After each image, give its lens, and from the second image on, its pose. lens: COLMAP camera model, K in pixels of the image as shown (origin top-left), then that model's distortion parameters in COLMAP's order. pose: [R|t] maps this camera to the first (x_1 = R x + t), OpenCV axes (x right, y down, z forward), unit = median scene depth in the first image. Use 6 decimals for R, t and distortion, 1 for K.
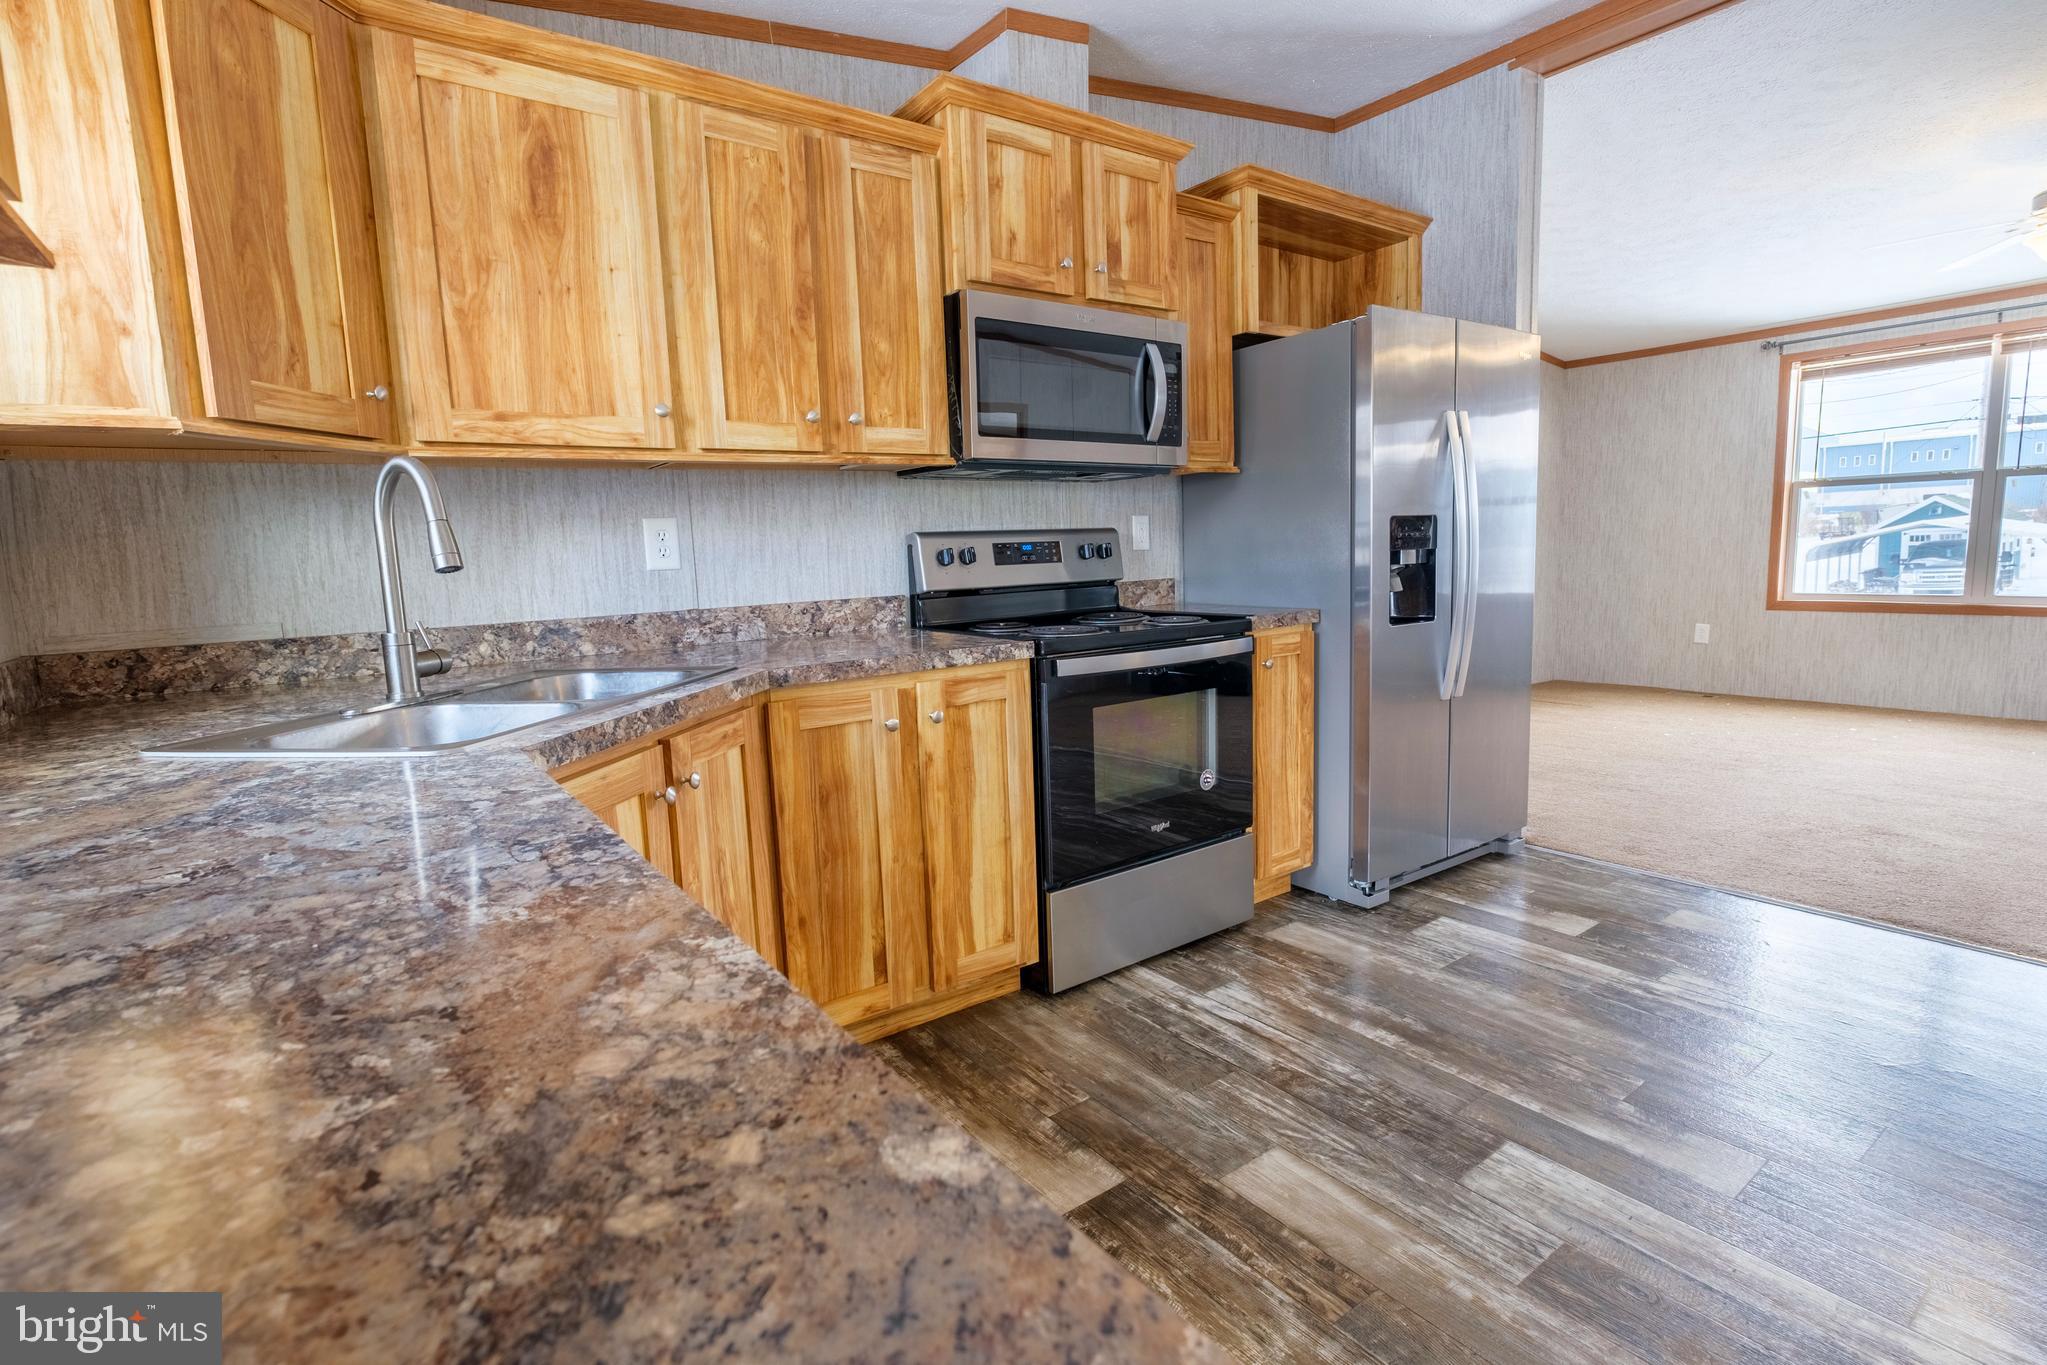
lens RADIAL K [[993.6, 0, 1085.8], [0, 993.6, 674.8], [0, 0, 1]] dist [-0.011338, 0.002392]
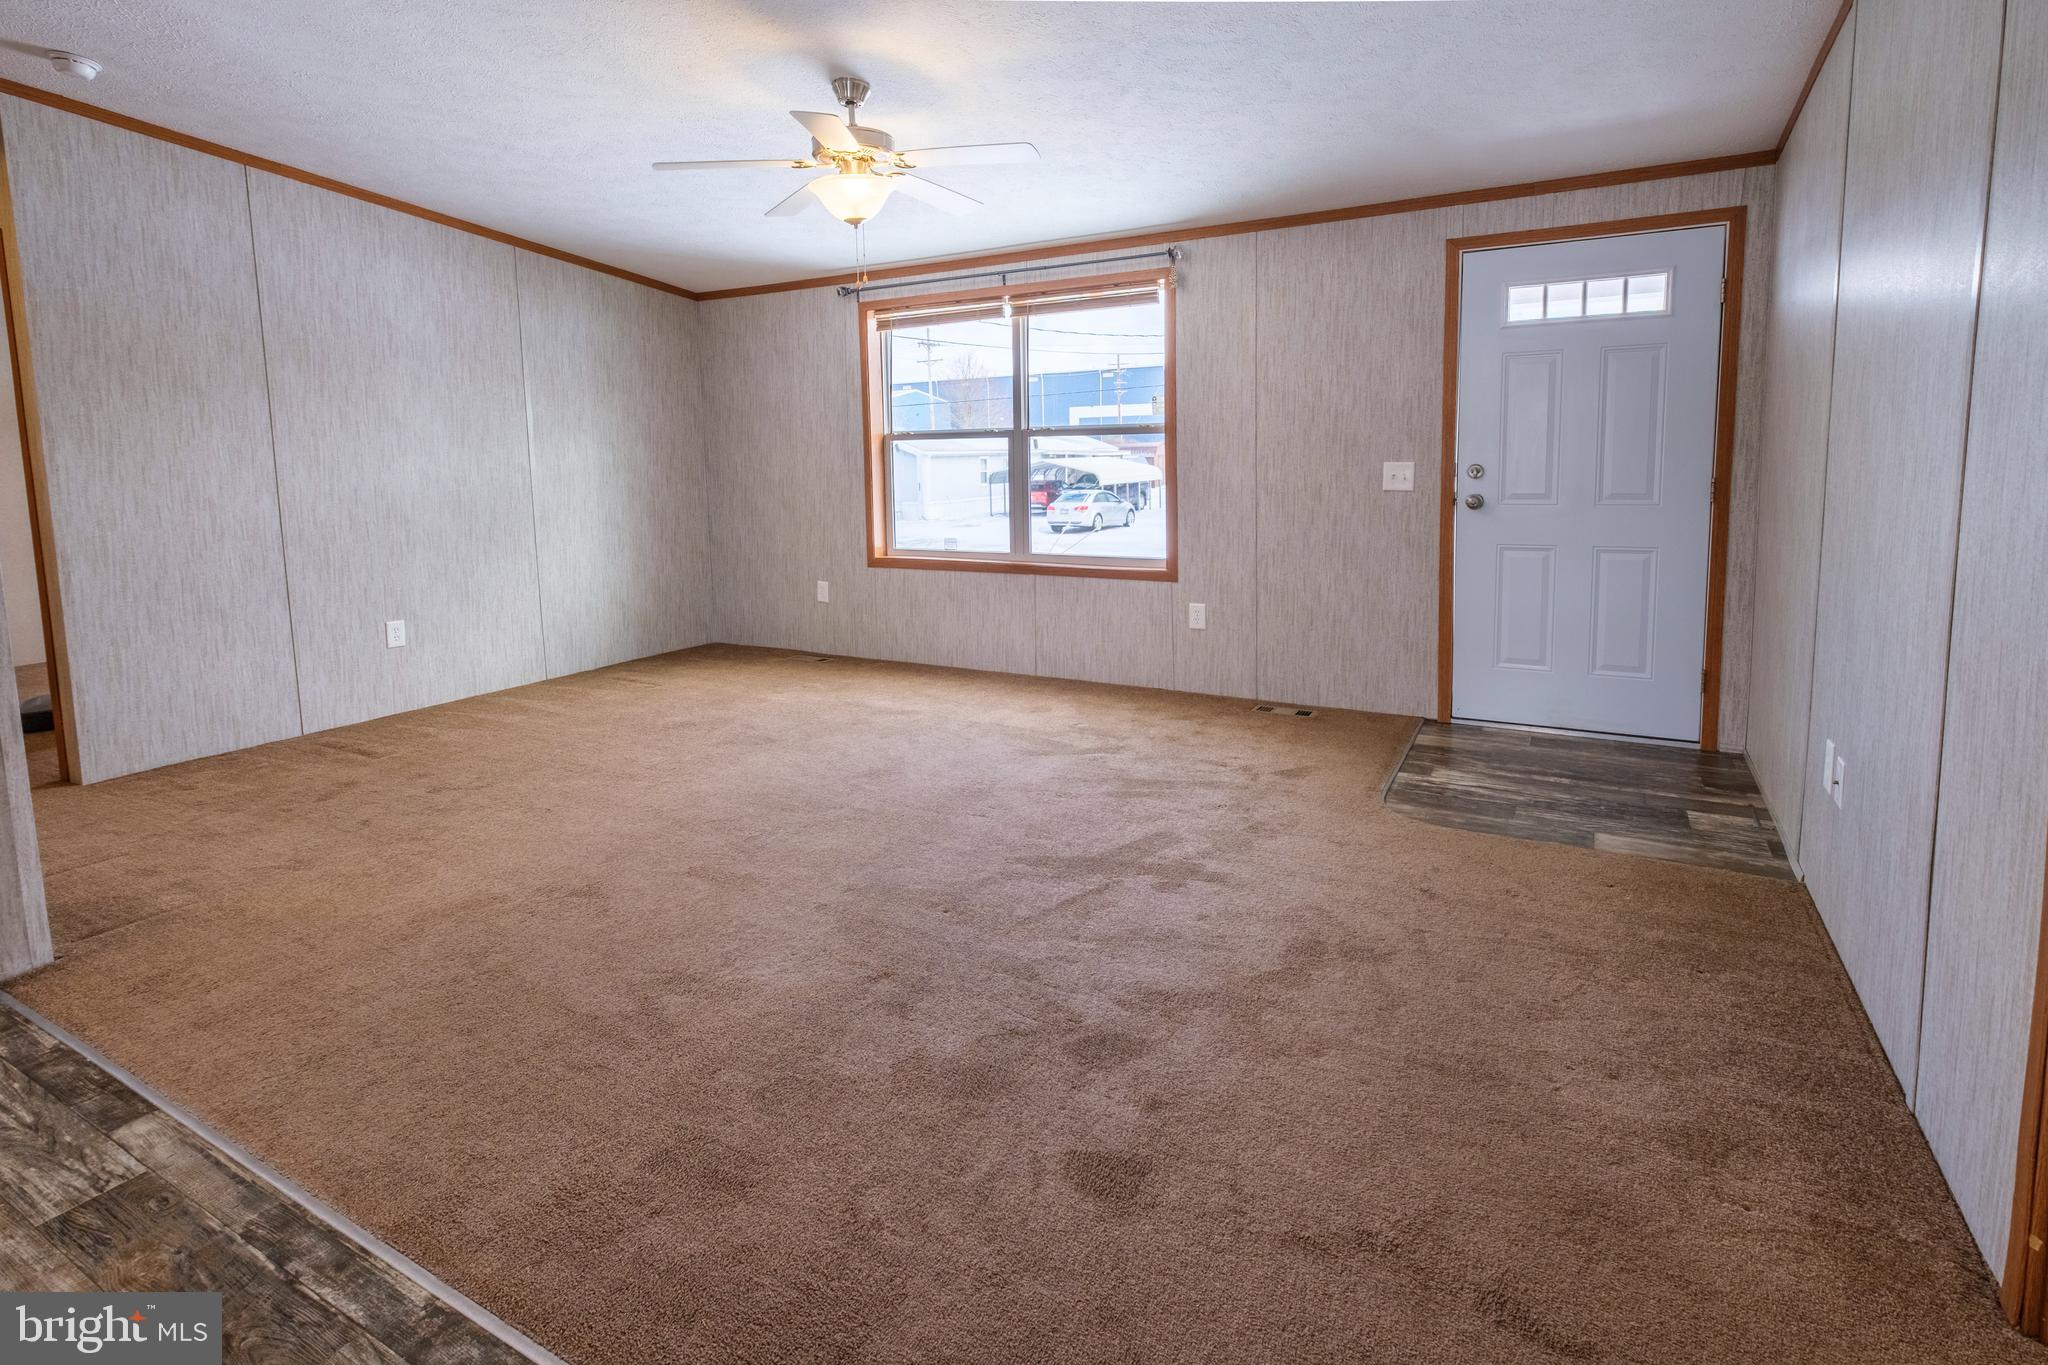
lens RADIAL K [[989.6, 0, 1059.0], [0, 989.6, 560.7], [0, 0, 1]] dist [0.004815, -0.000787]
pose [[0.911683, -0.027063, 0.410003, 1.210821], [0.041285, 0.998812, -0.025872, -0.102620], [-0.408816, 0.040514, 0.911717, 0.139359]]
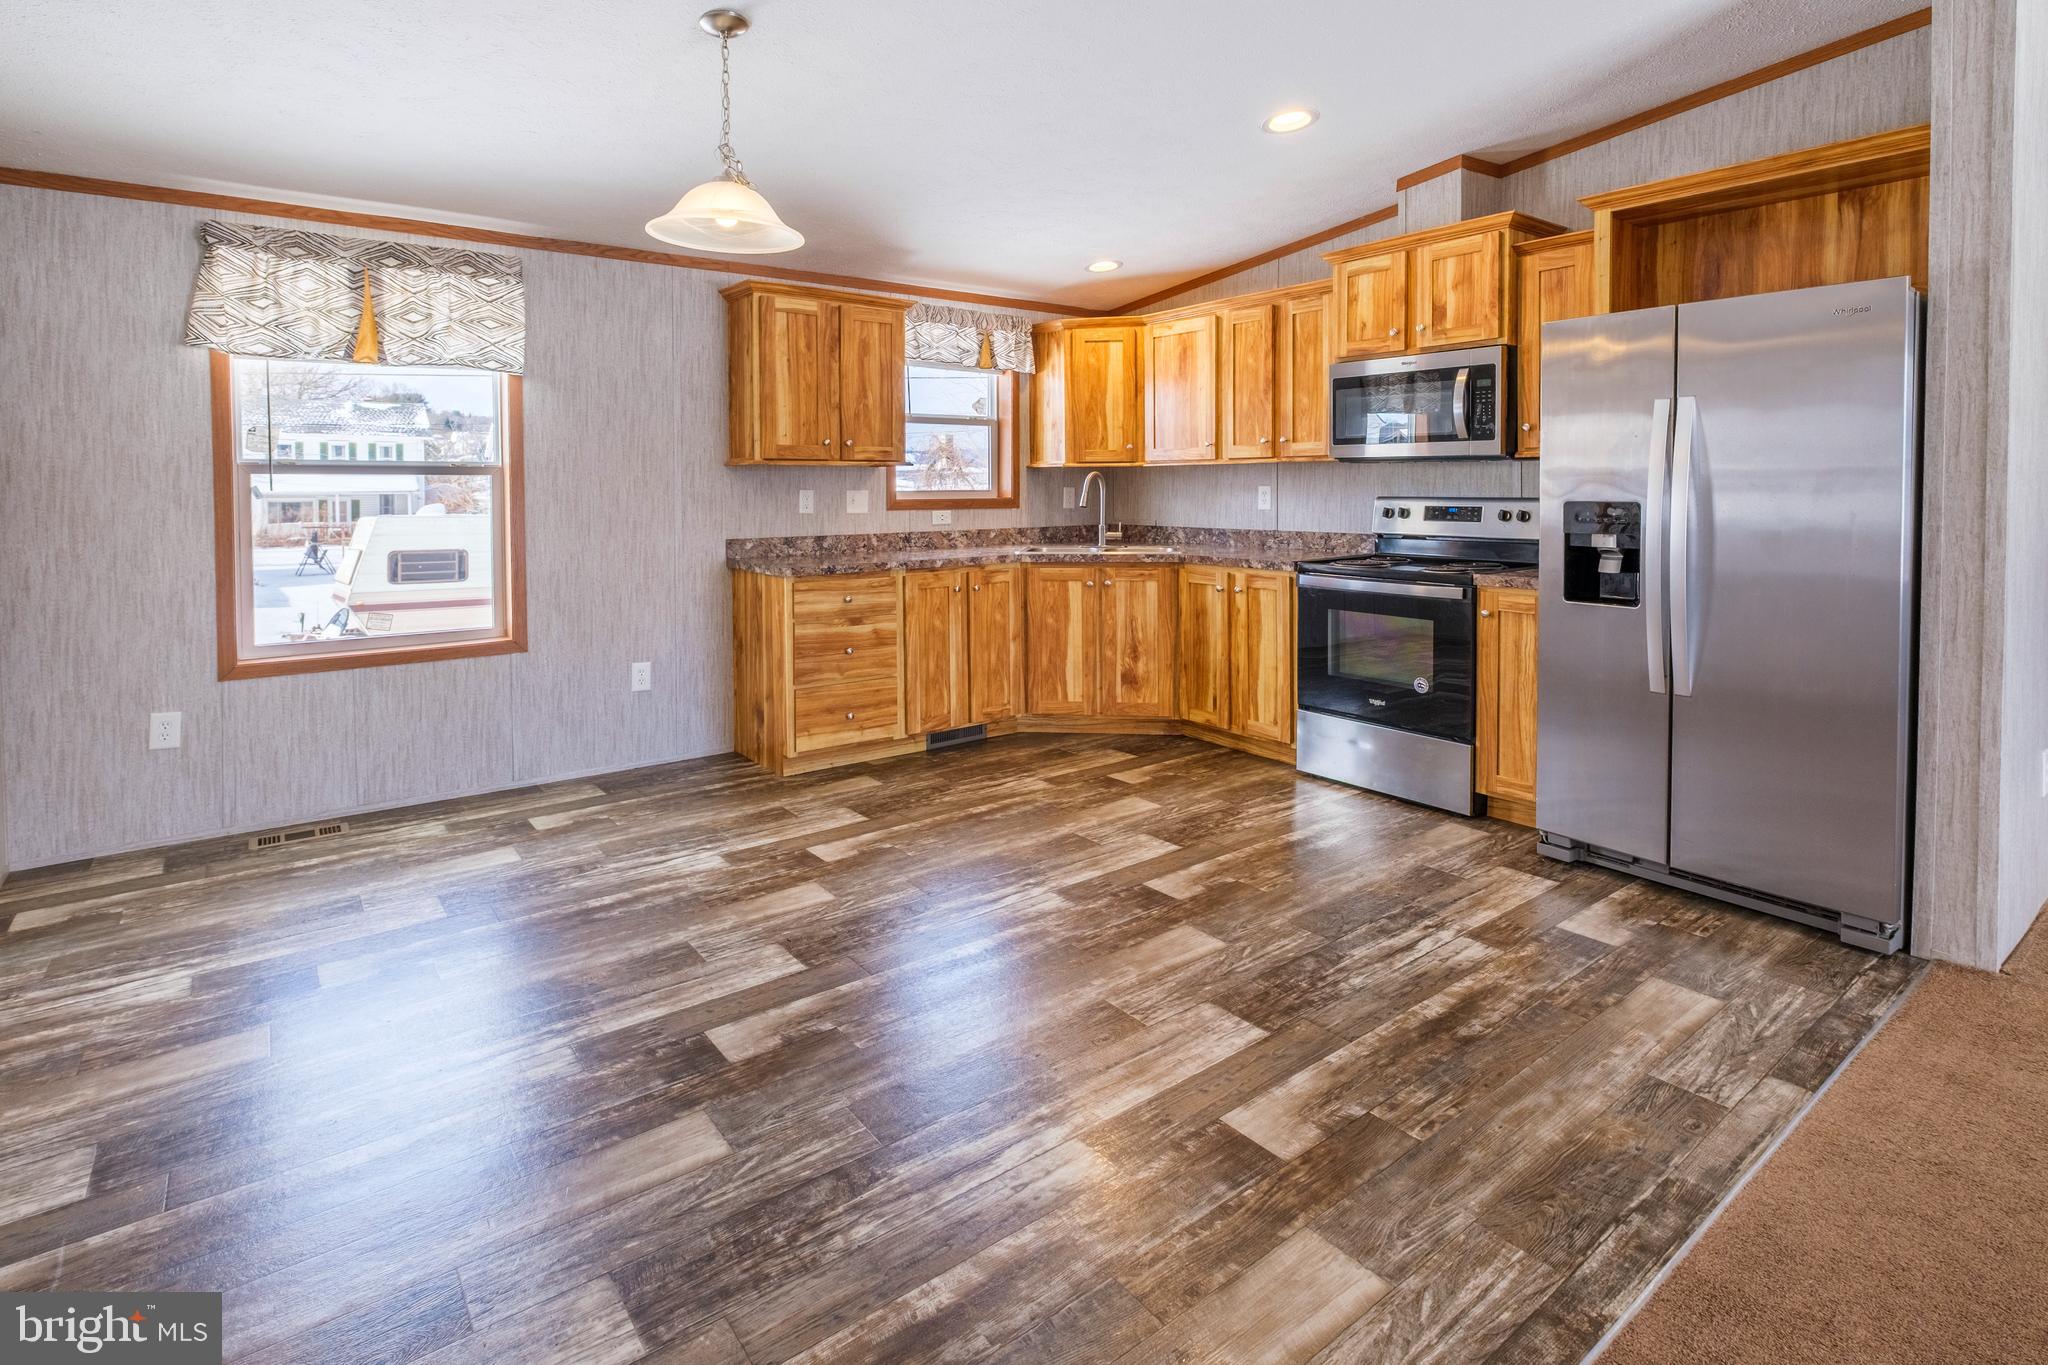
lens RADIAL K [[989.6, 0, 981.0], [0, 989.6, 510.4], [0, 0, 1]] dist [0.004815, -0.000787]
pose [[-0.016256, 0.061052, -0.998002, 1.679753], [-0.125771, 0.990081, 0.062616, -0.162097], [0.991926, 0.126537, -0.008416, 0.427700]]
